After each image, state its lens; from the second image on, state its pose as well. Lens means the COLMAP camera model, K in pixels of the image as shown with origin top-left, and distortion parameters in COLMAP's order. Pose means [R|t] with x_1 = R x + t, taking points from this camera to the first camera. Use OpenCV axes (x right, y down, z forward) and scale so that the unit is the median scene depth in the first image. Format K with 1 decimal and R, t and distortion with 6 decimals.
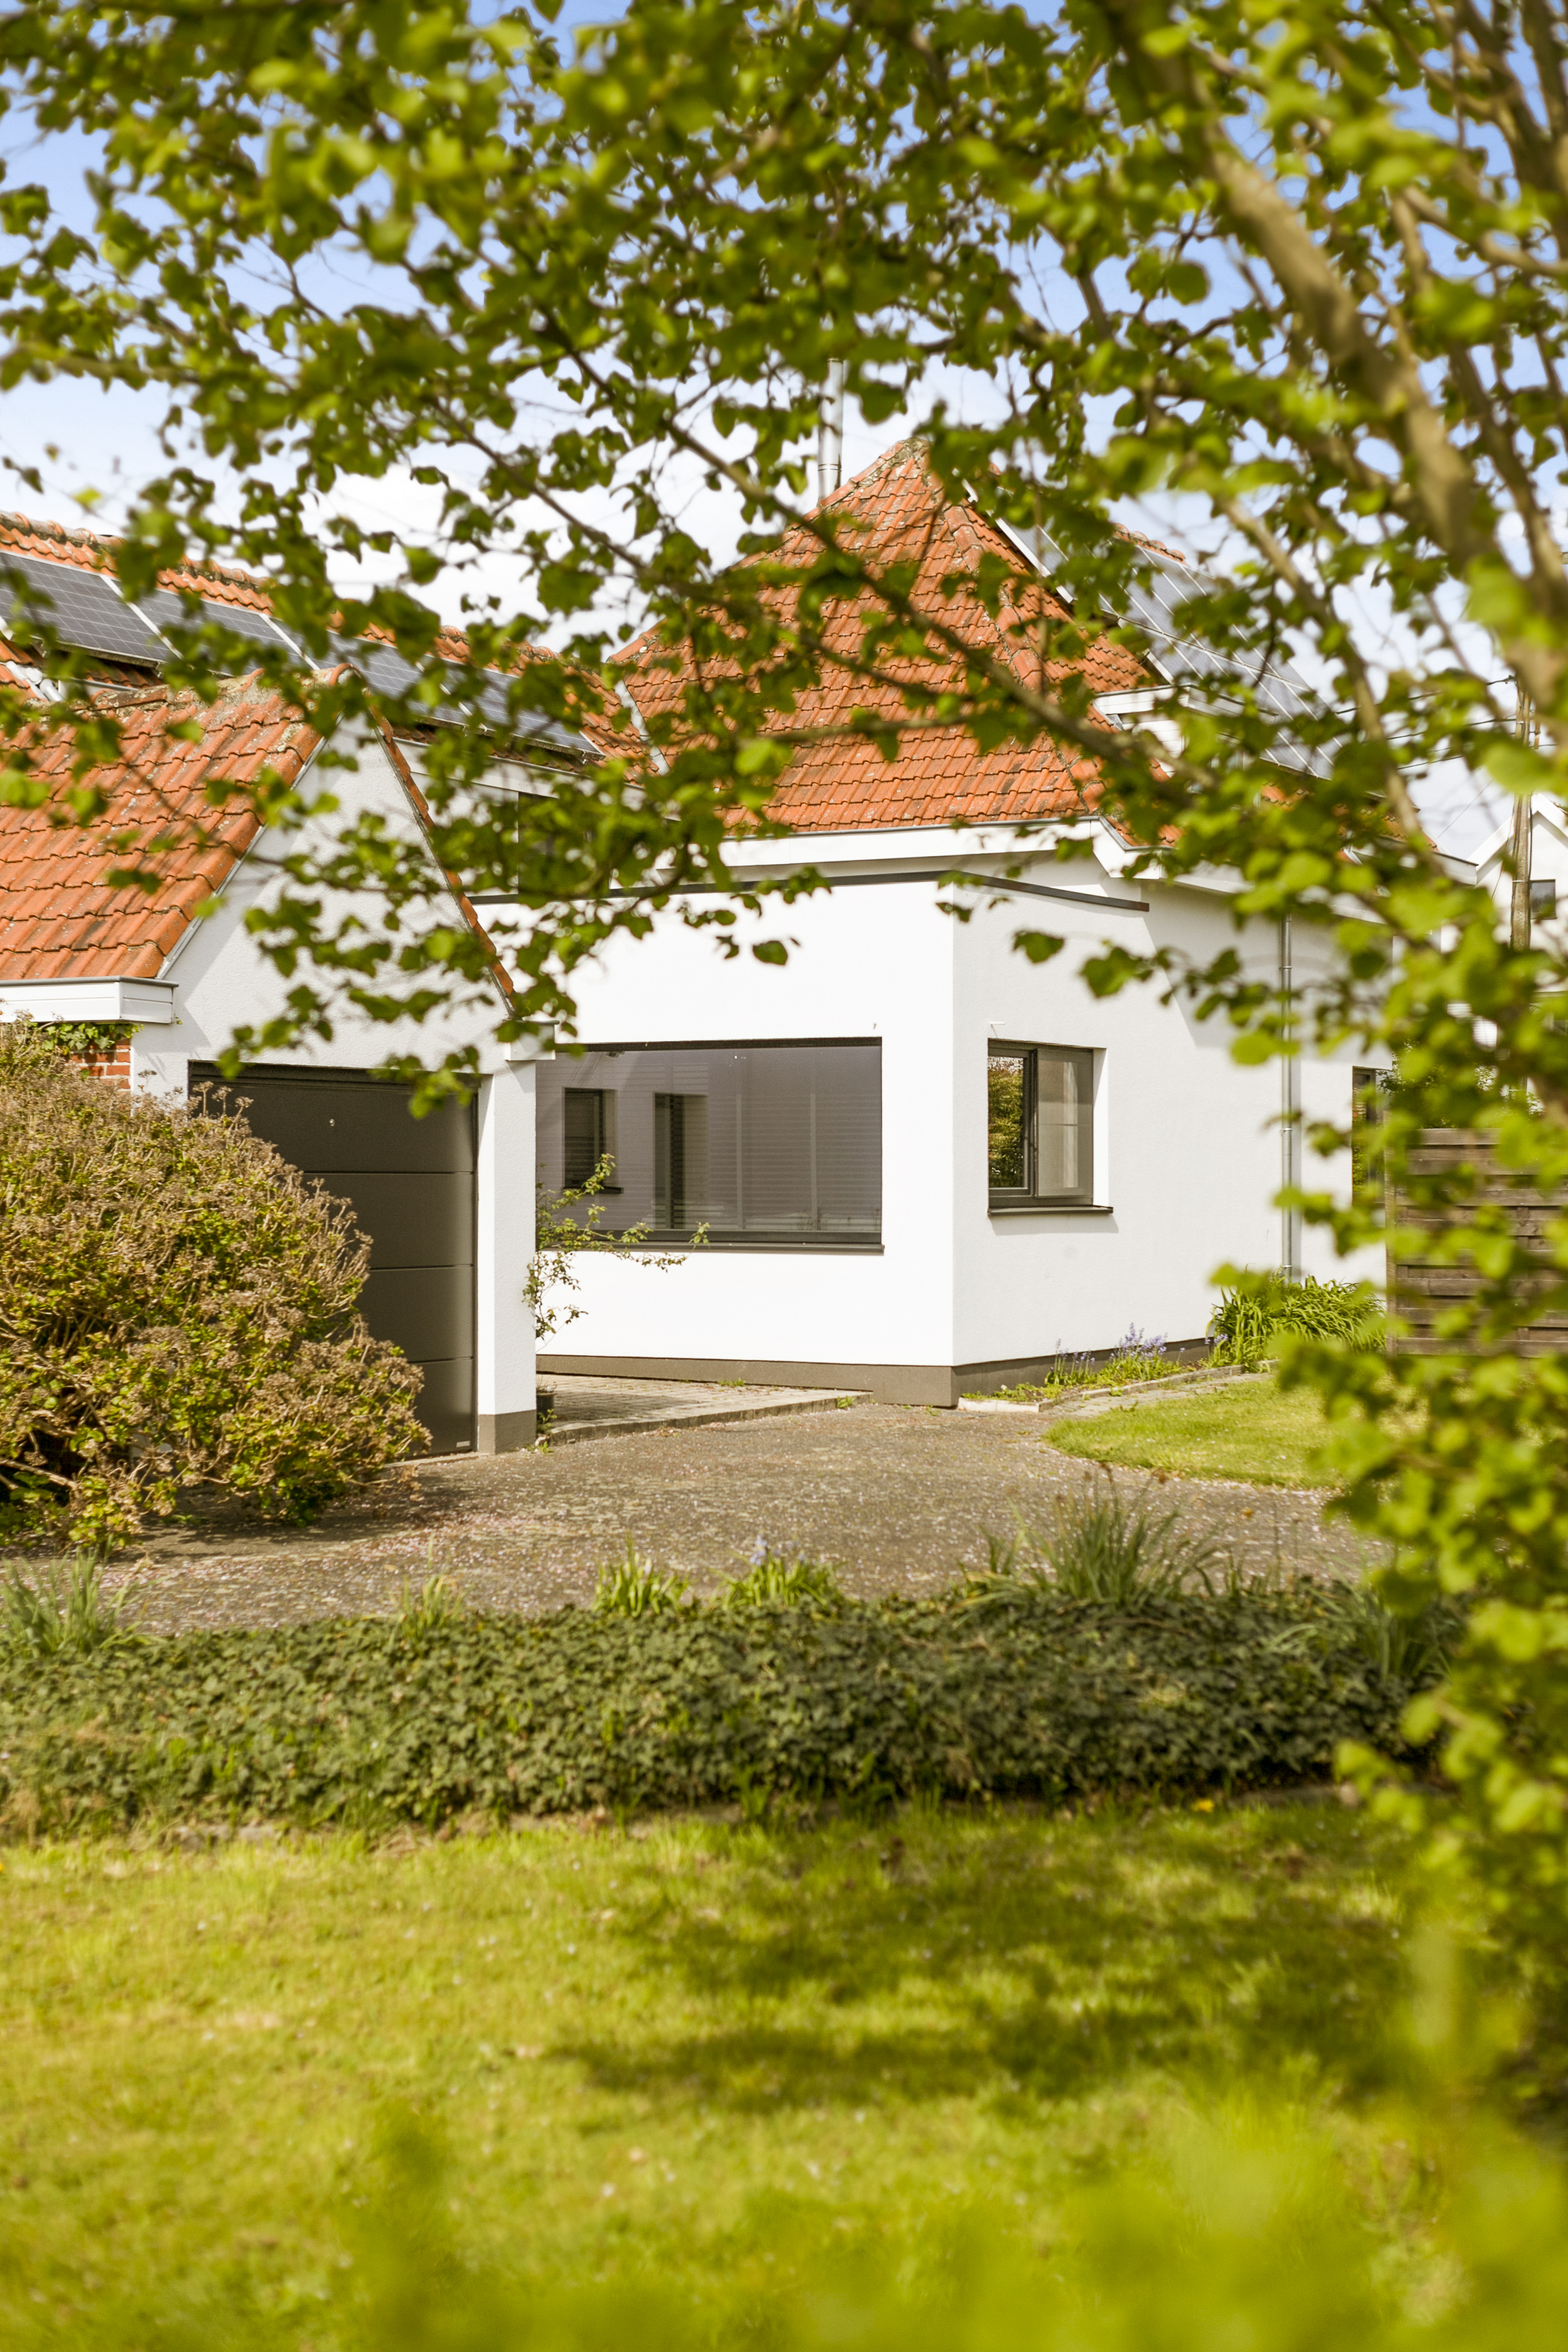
lens RADIAL K [[3515.0, 0, 784.0], [0, 3515.0, 1176.0], [0, 0, 1]] dist [0.001008, -0.001269]
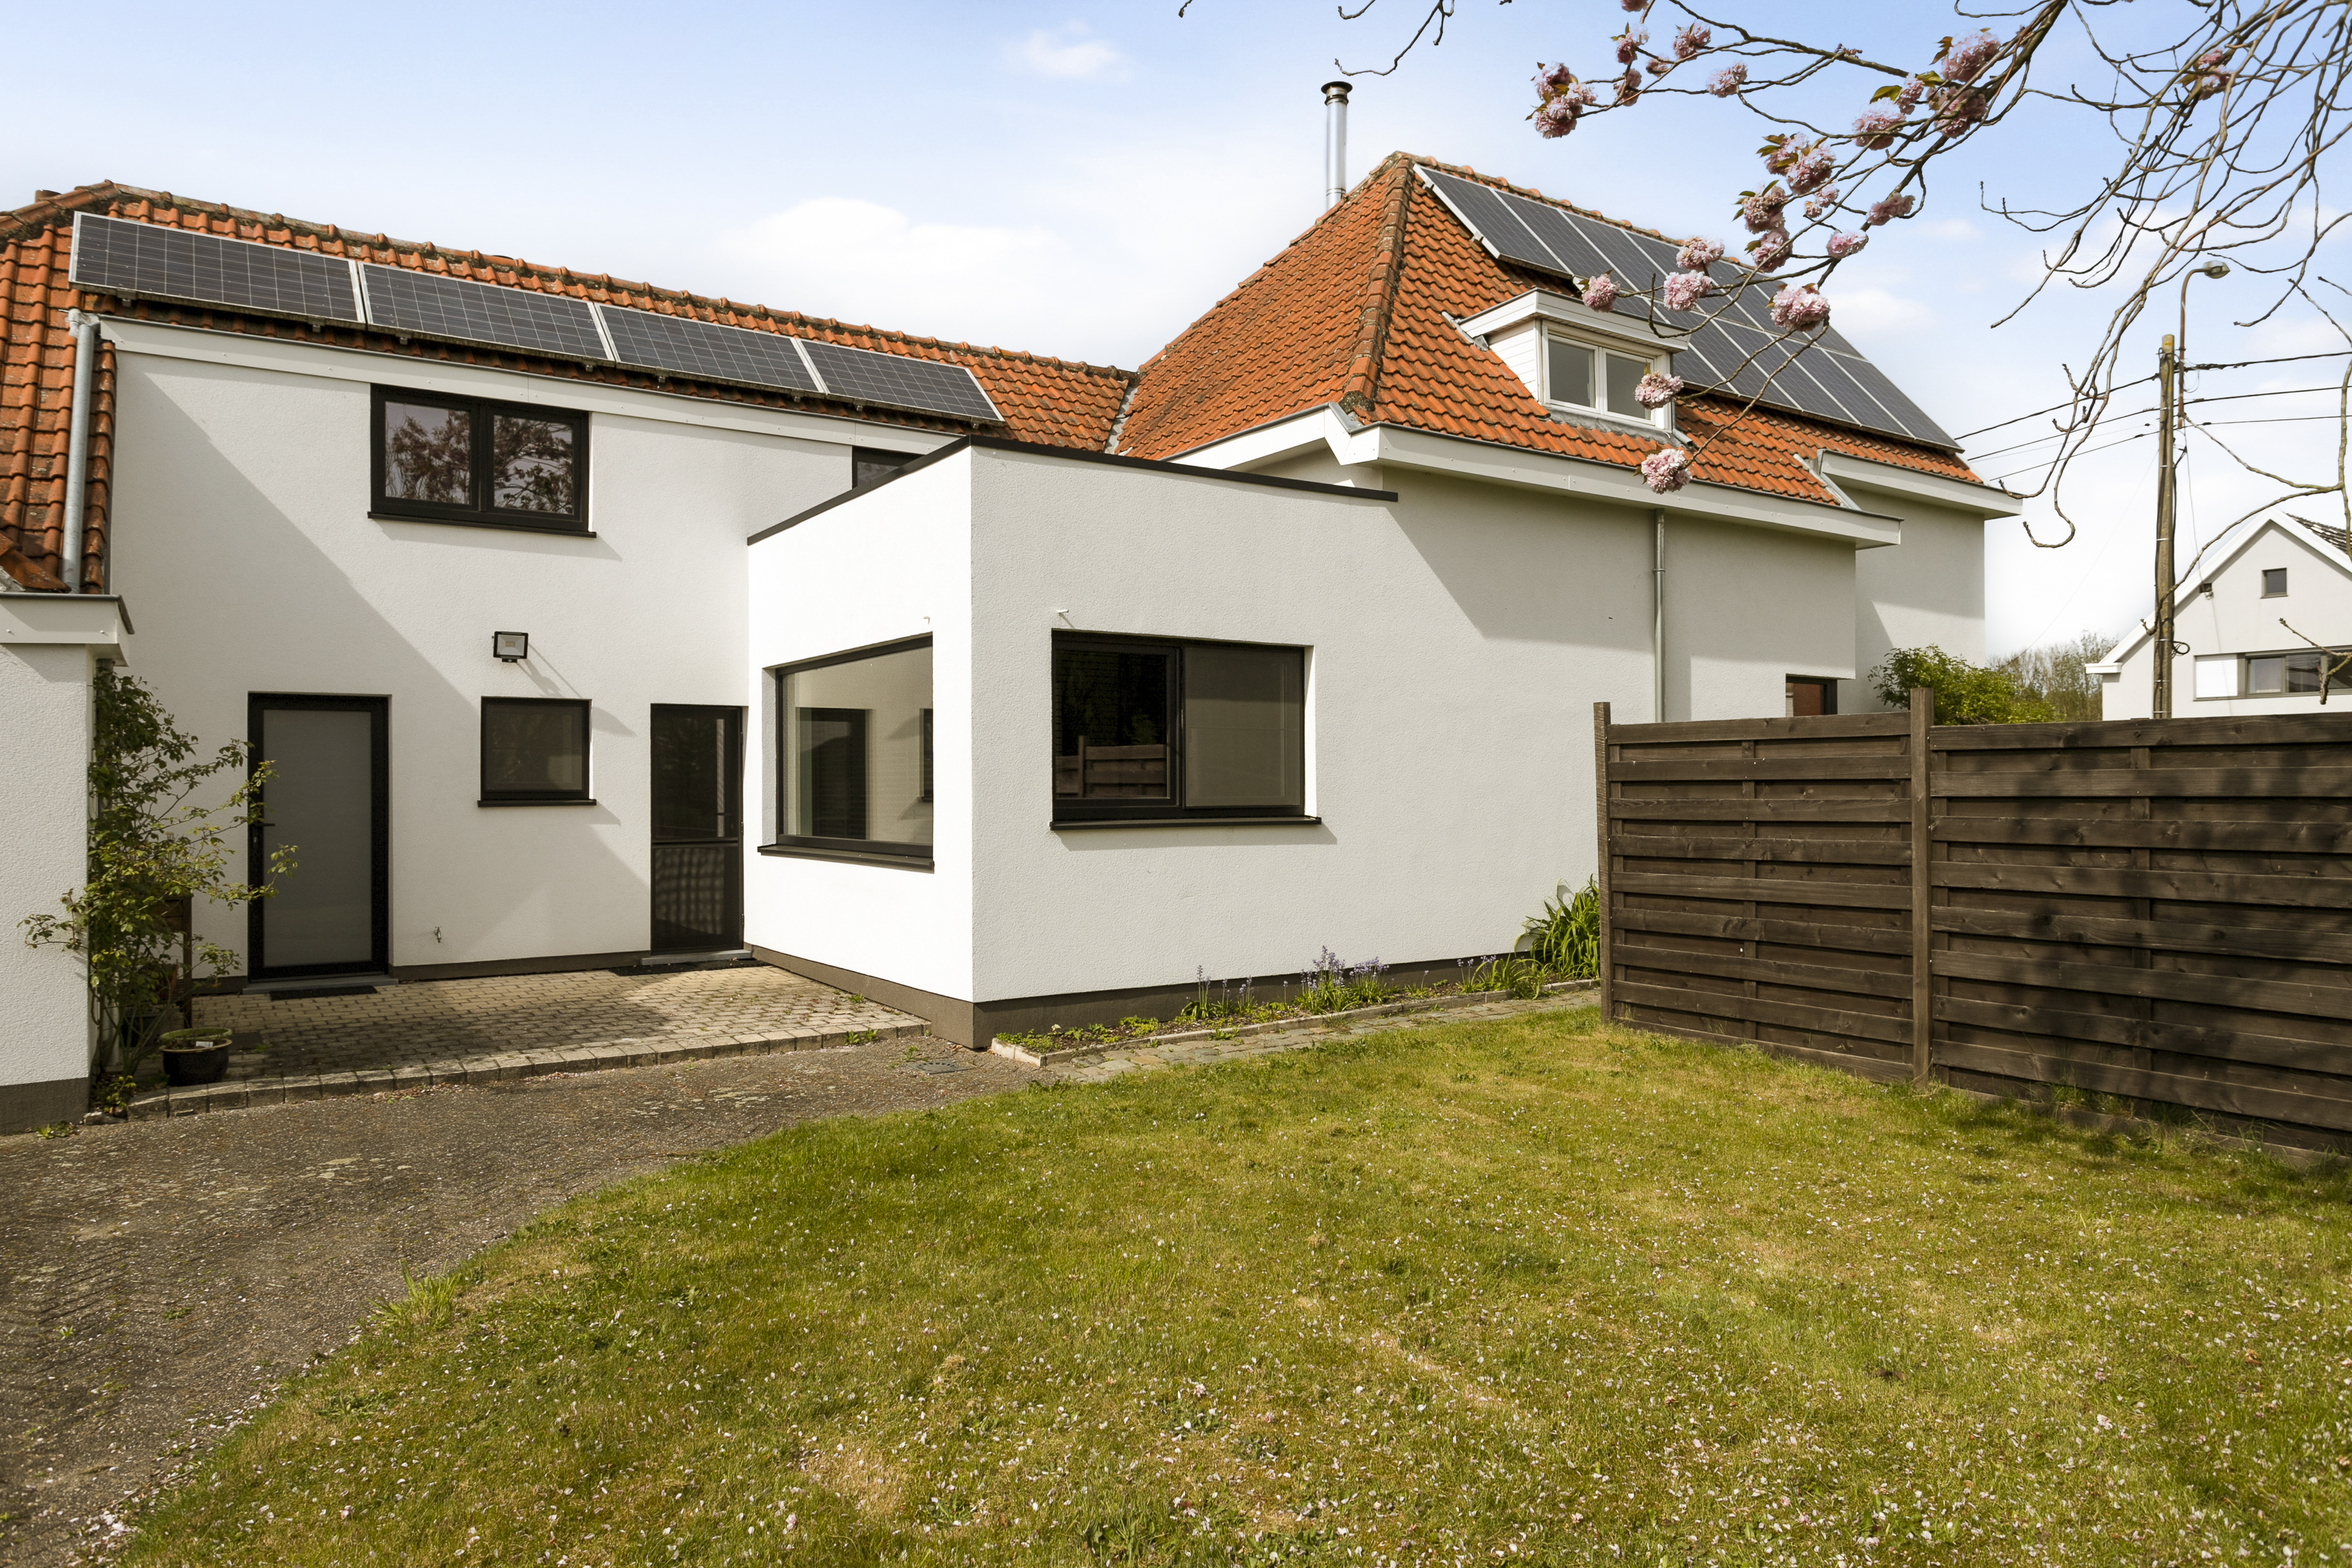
lens RADIAL K [[1475.5, 0, 1176.0], [0, 1475.5, 784.0], [0, 0, 1]] dist [0.000770, 0.002040]
pose [[0.885128, -0.004483, -0.465327, 0.250272], [0.005192, 0.999986, 0.000242, -0.000088], [0.465320, -0.002630, 0.885139, 0.665264]]
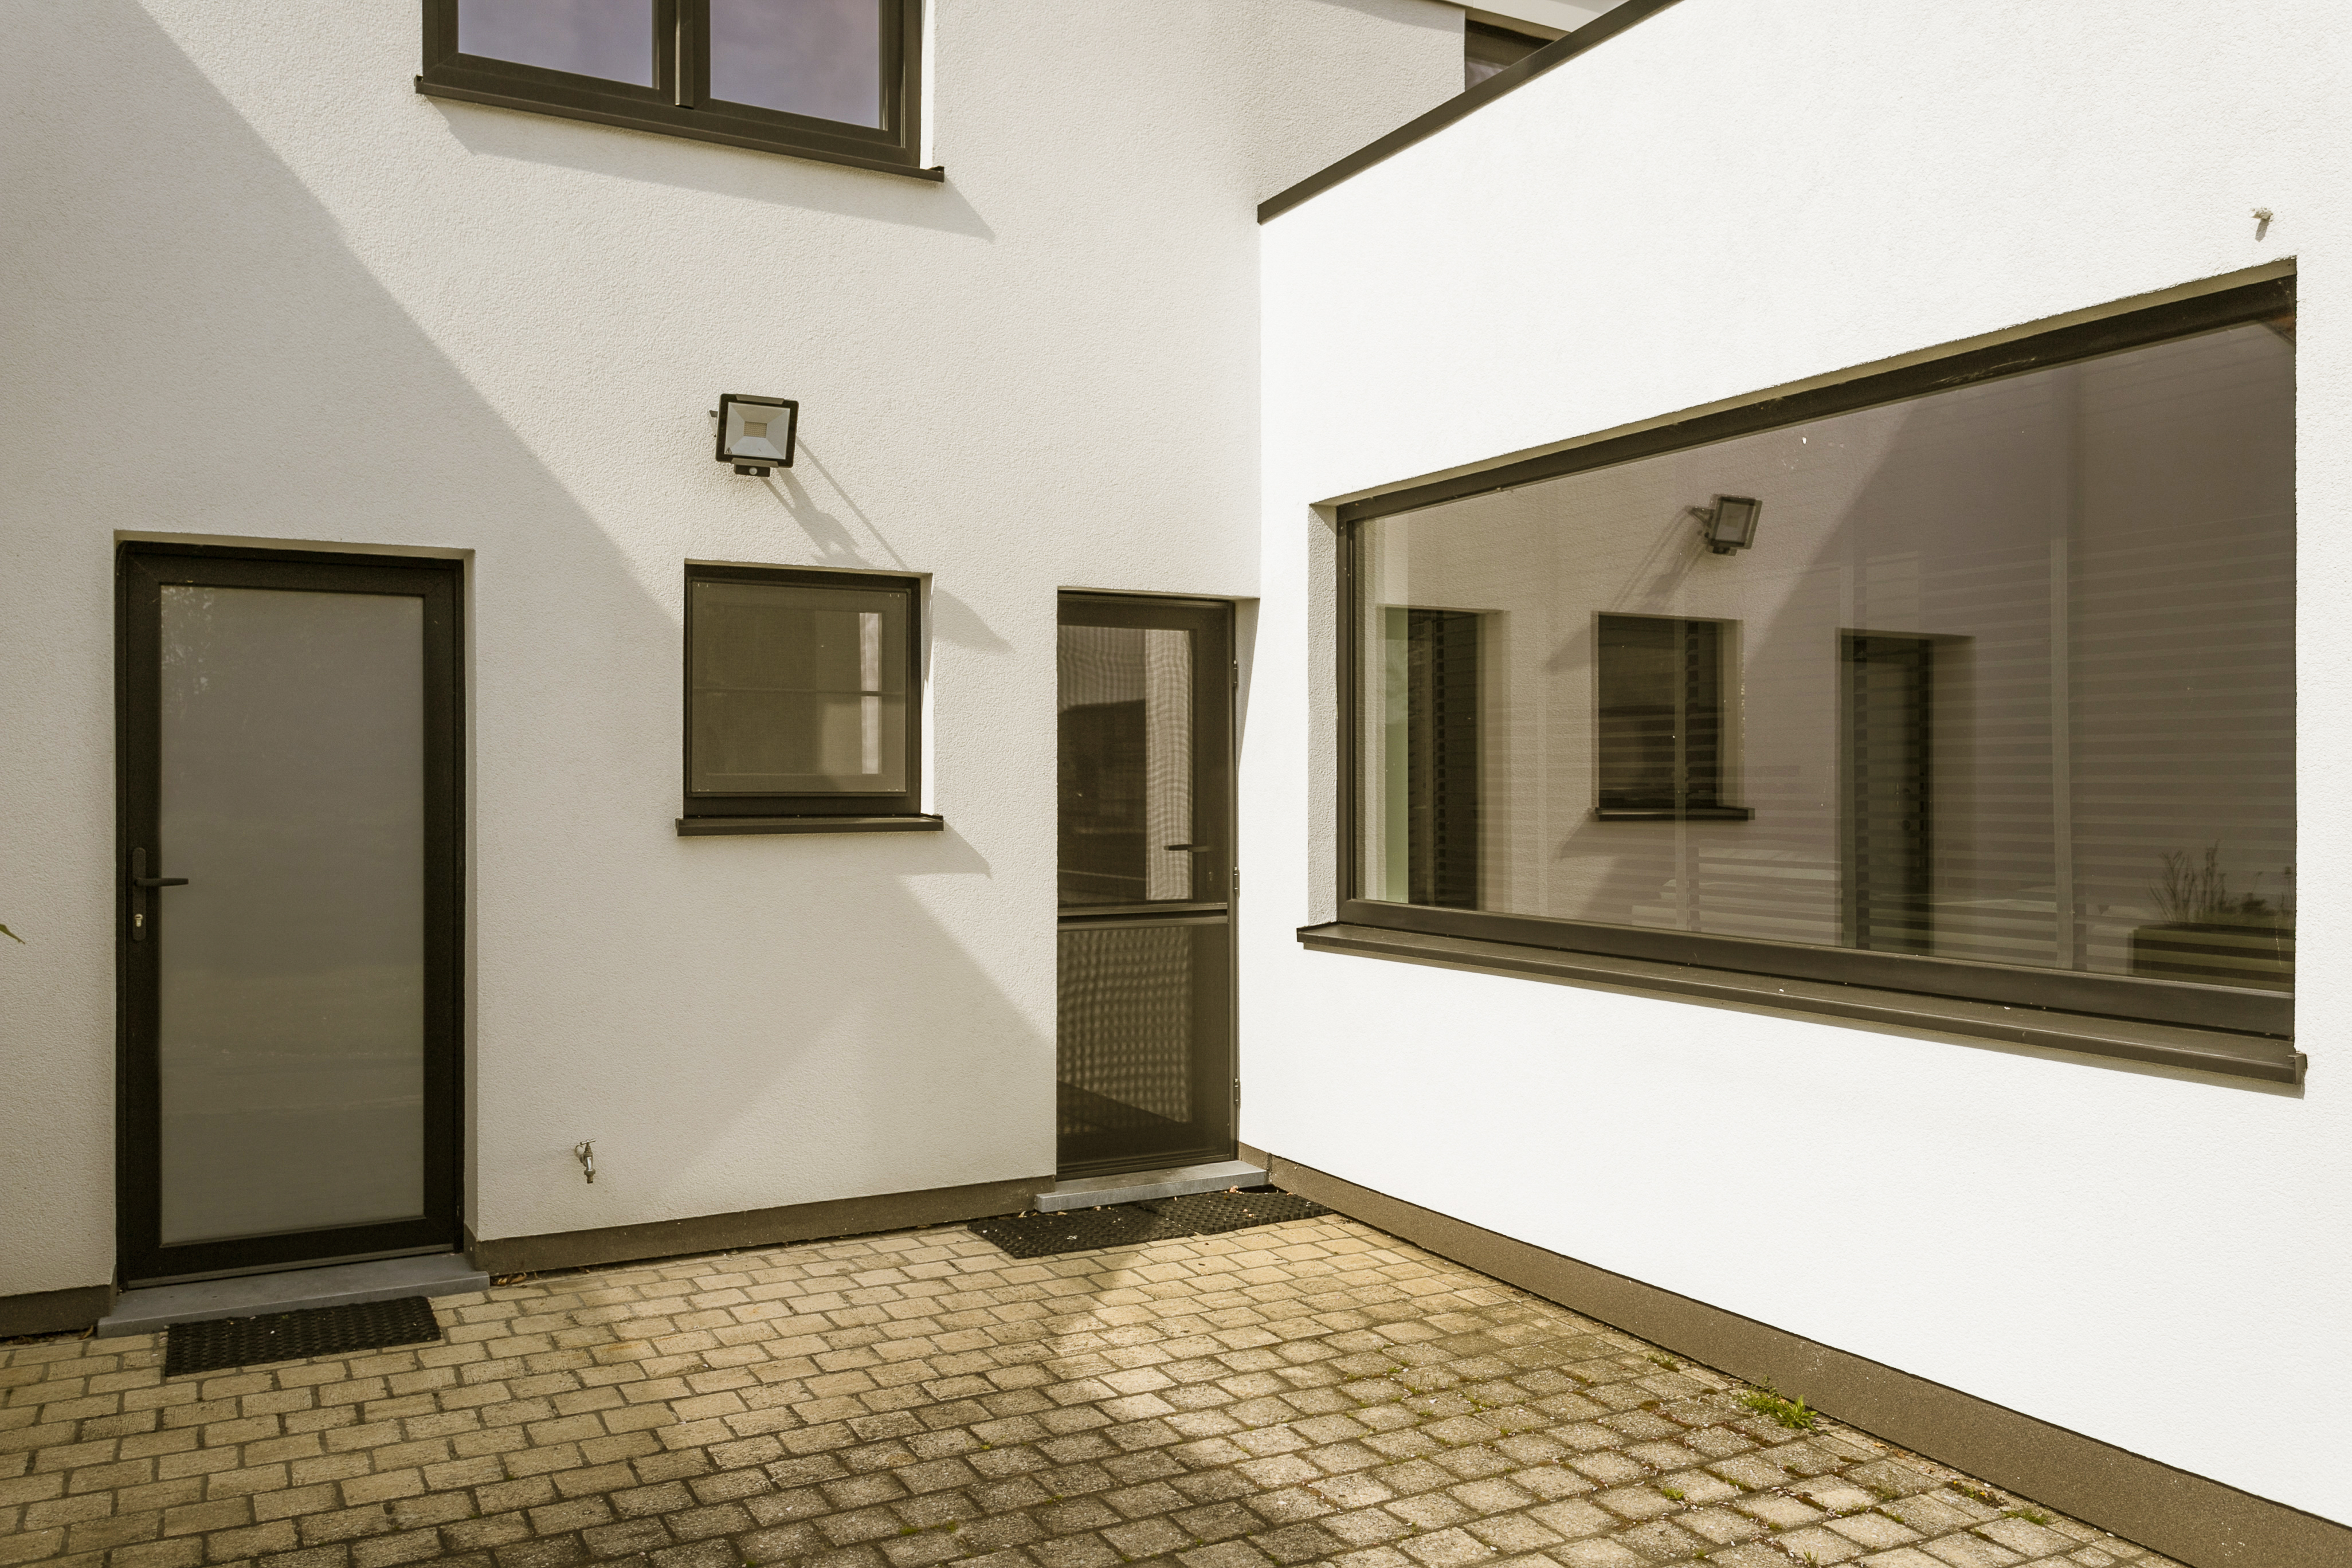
lens RADIAL K [[1795.4, 0, 1176.0], [0, 1795.4, 784.0], [0, 0, 1]] dist [-0.005628, 0.010531]
pose [[0.844850, 0.001129, -0.535003, 0.027954], [0.003326, 0.999967, 0.007362, -0.001892], [0.534994, -0.007999, 0.844818, 0.807733]]
